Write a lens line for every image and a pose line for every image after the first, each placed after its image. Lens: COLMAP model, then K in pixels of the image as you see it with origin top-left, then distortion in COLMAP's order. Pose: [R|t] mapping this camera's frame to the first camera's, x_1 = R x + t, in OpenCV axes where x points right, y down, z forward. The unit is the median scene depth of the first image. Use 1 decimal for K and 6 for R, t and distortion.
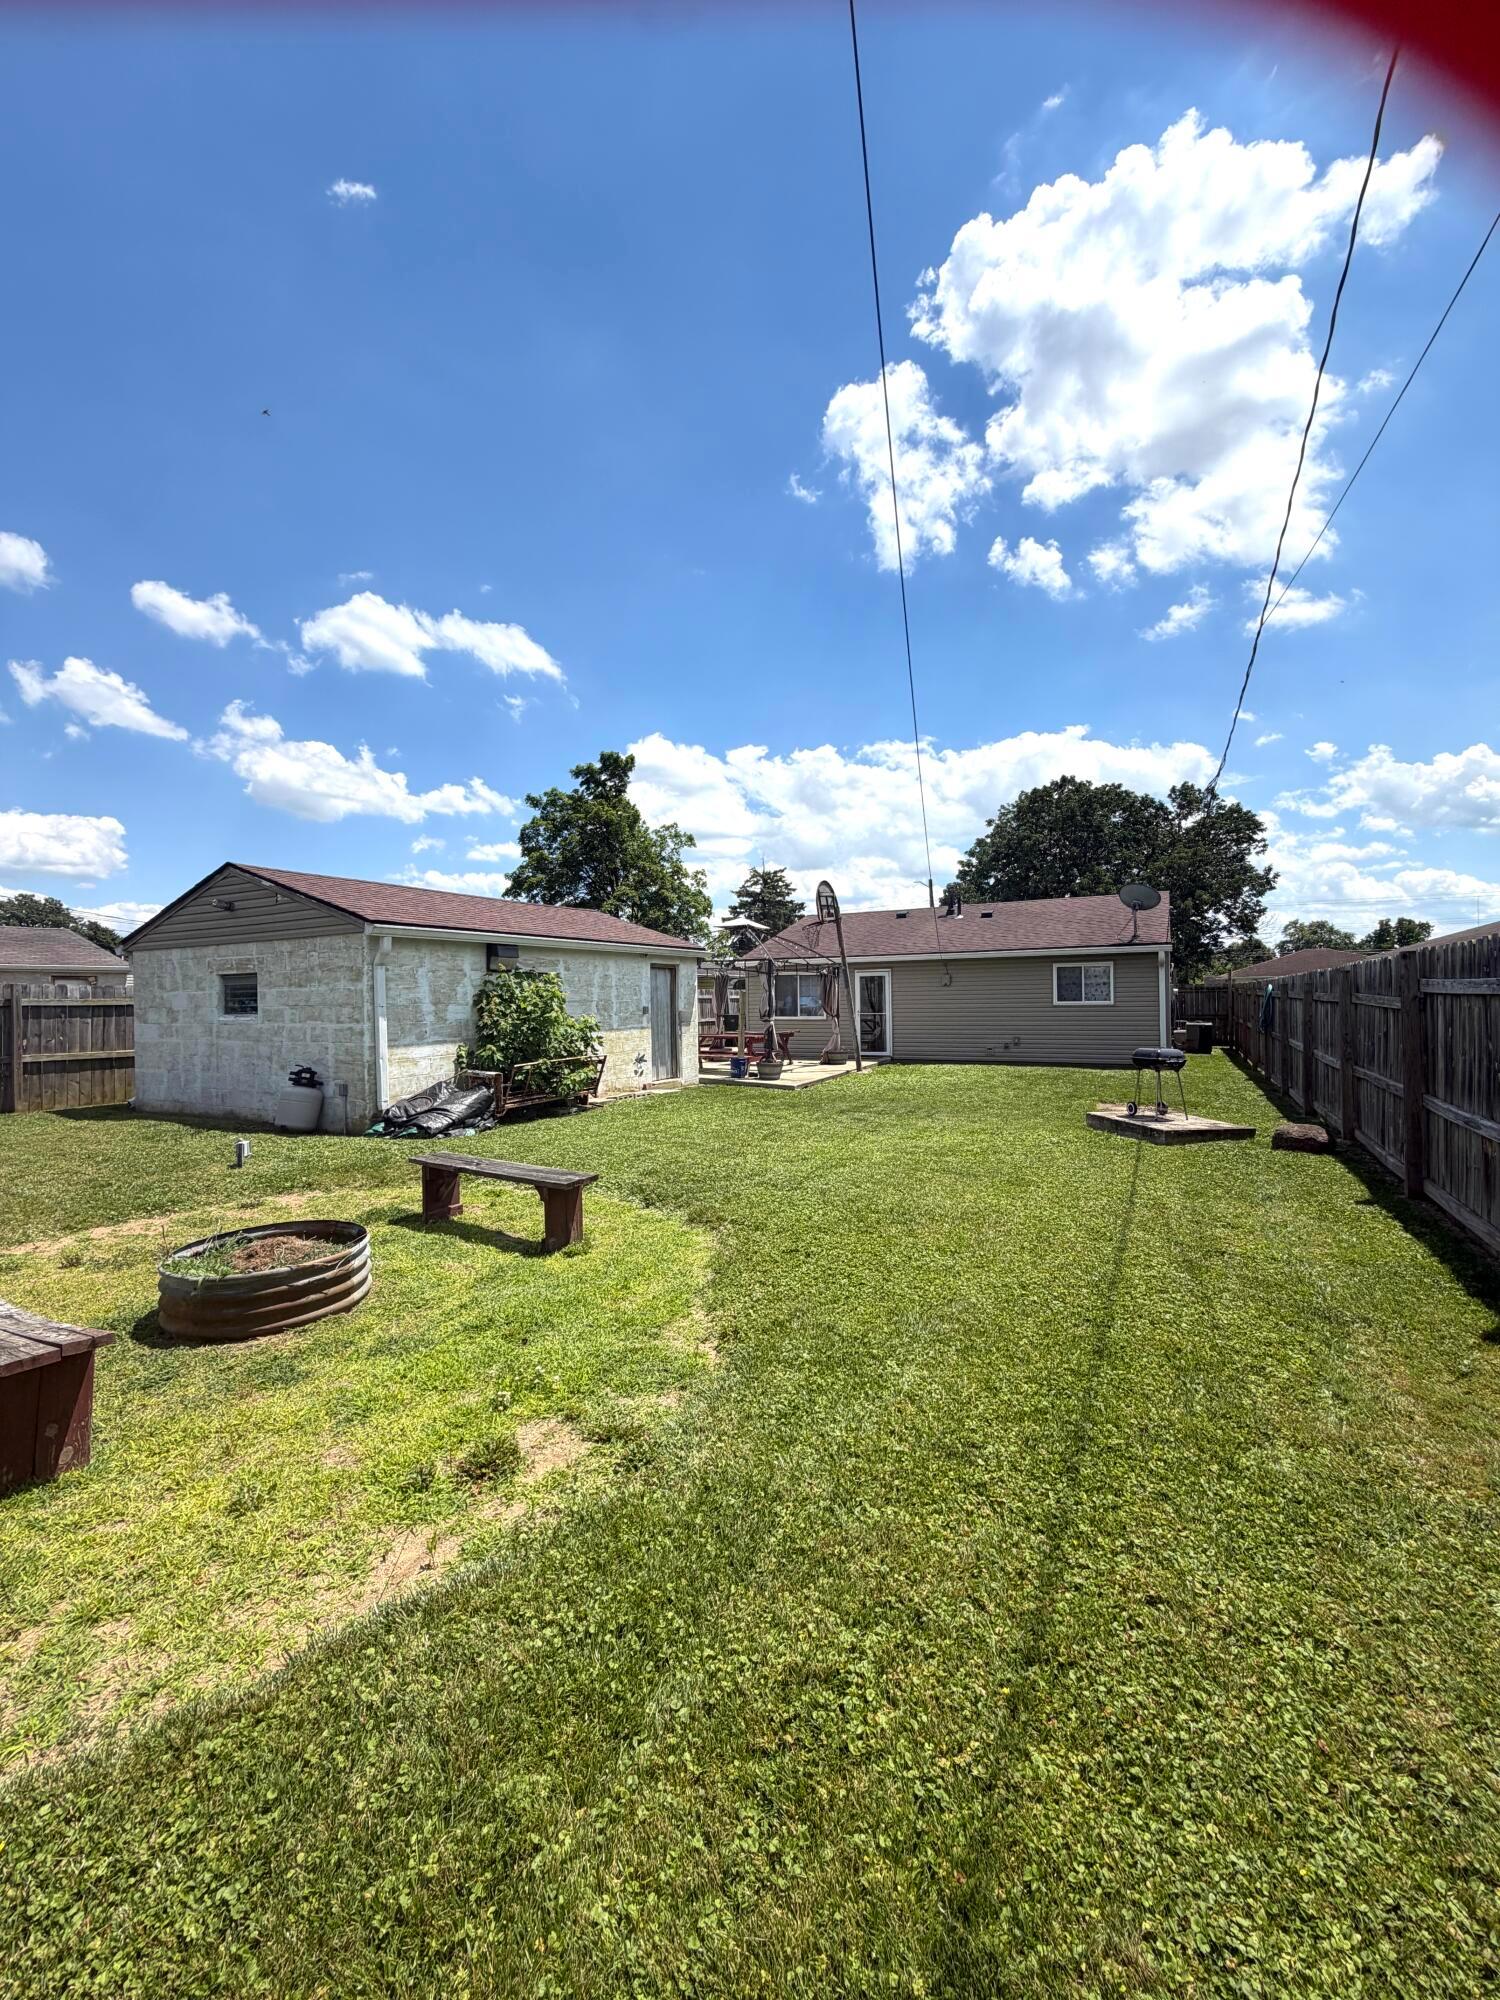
lens RADIAL K [[803.3, 0, 753.9], [0, 803.3, 997.5], [0, 0, 1]] dist [0.001110, 0.000133]
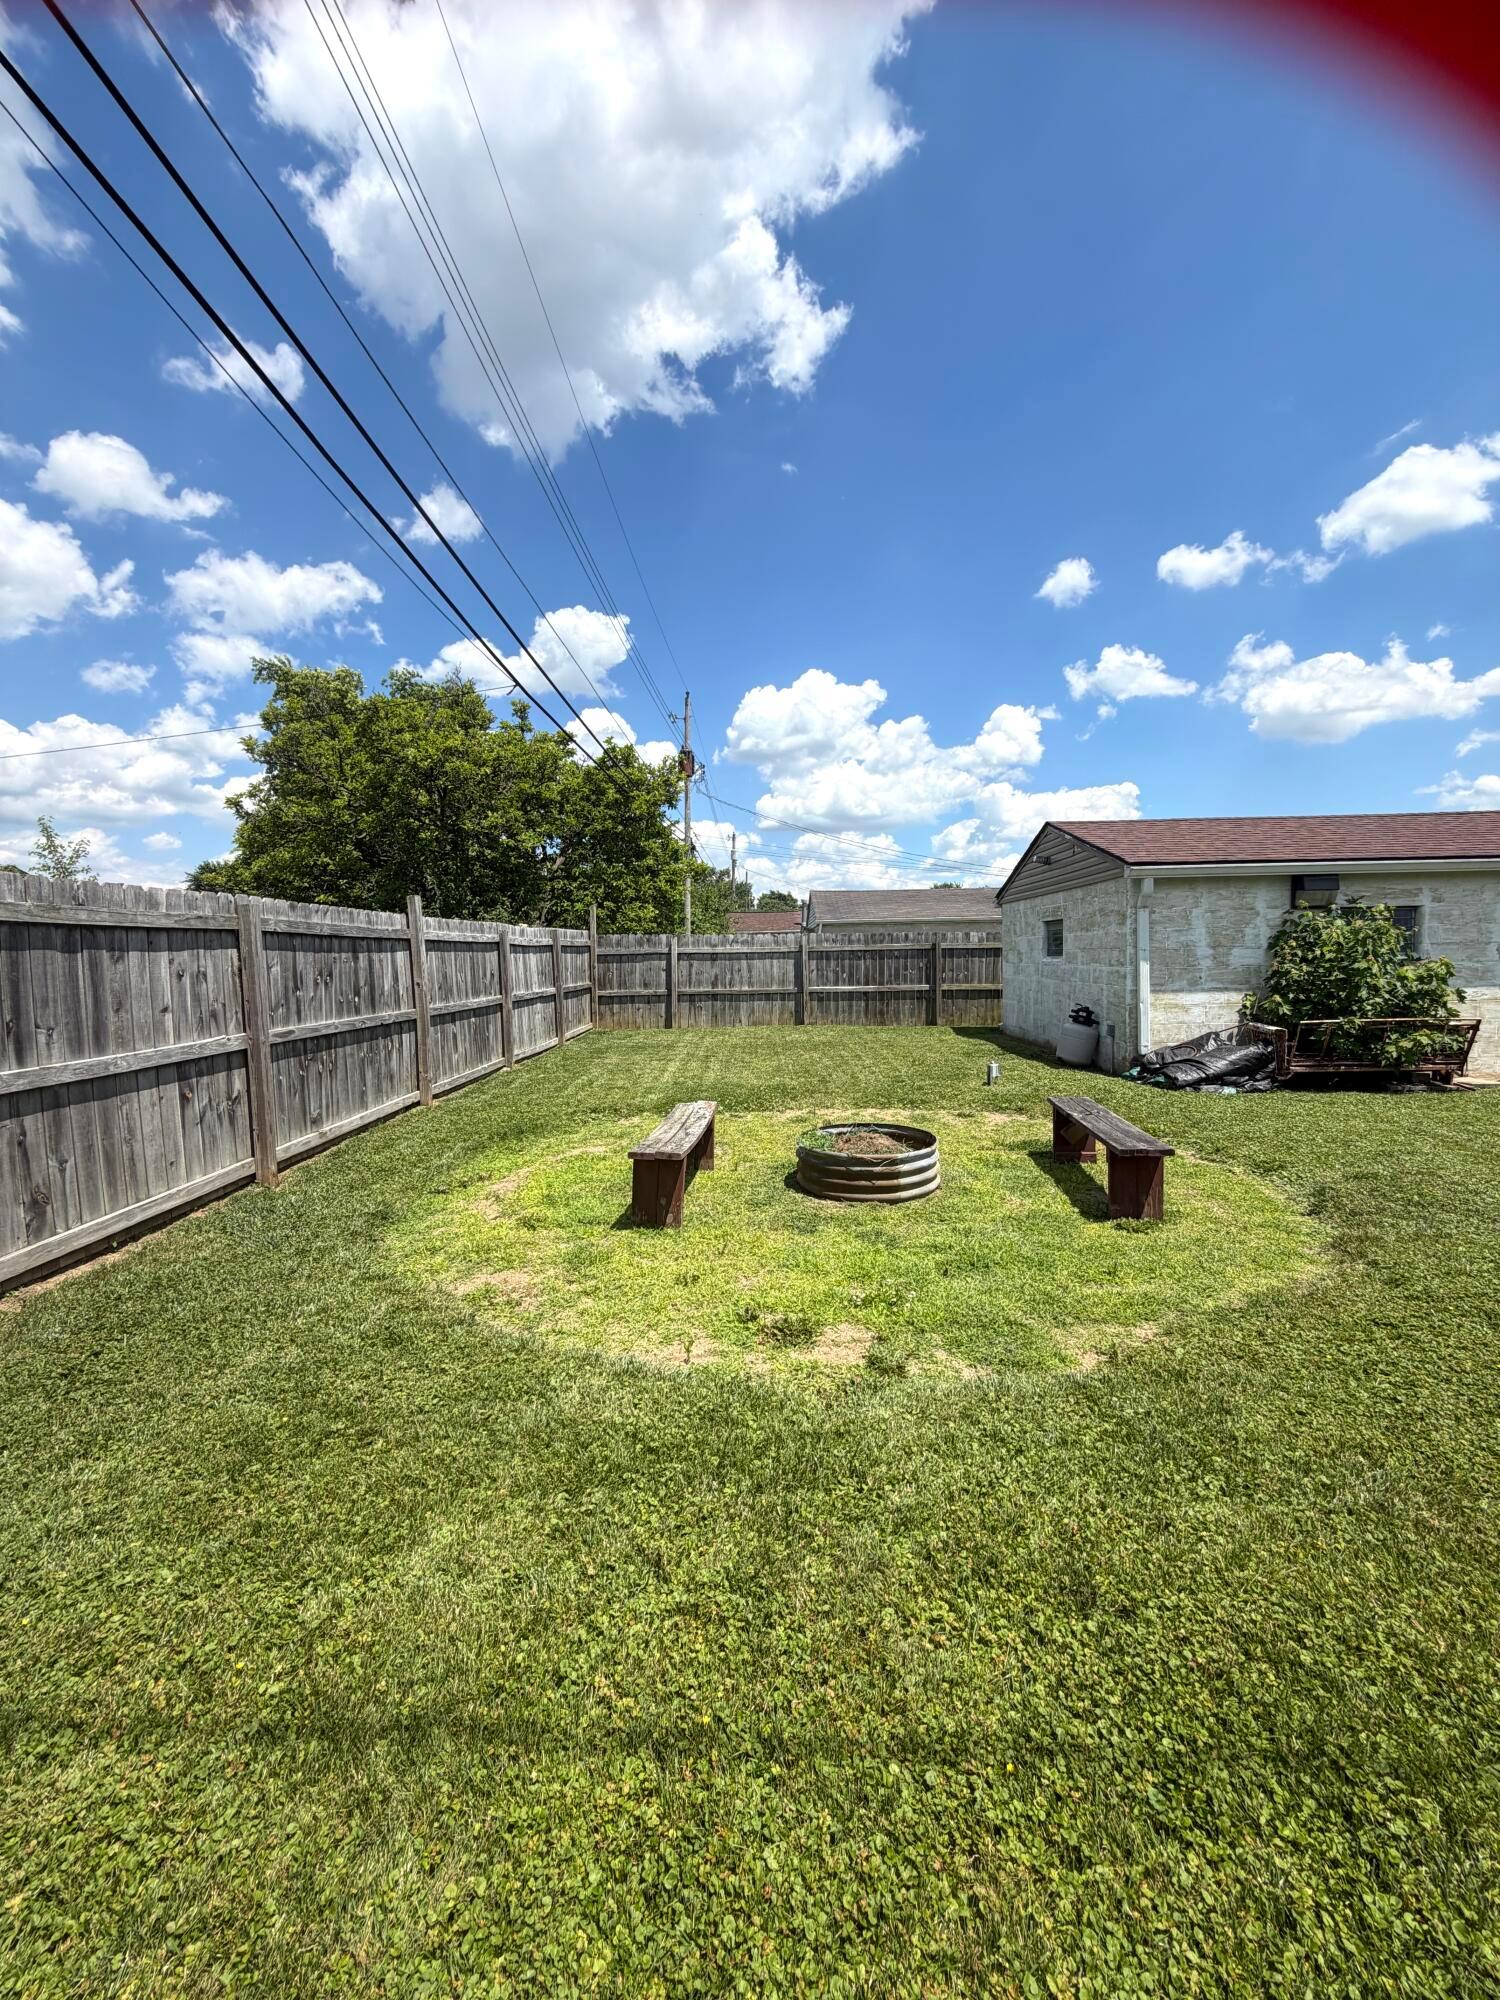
lens RADIAL K [[803.3, 0, 748.3], [0, 803.3, 1006.9], [0, 0, 1]] dist [0.001110, 0.000133]
pose [[0.434572, 0.067544, -0.898101, 0.200849], [0.008944, 0.996811, 0.079295, -0.001674], [0.900593, -0.042492, 0.432582, 0.125715]]
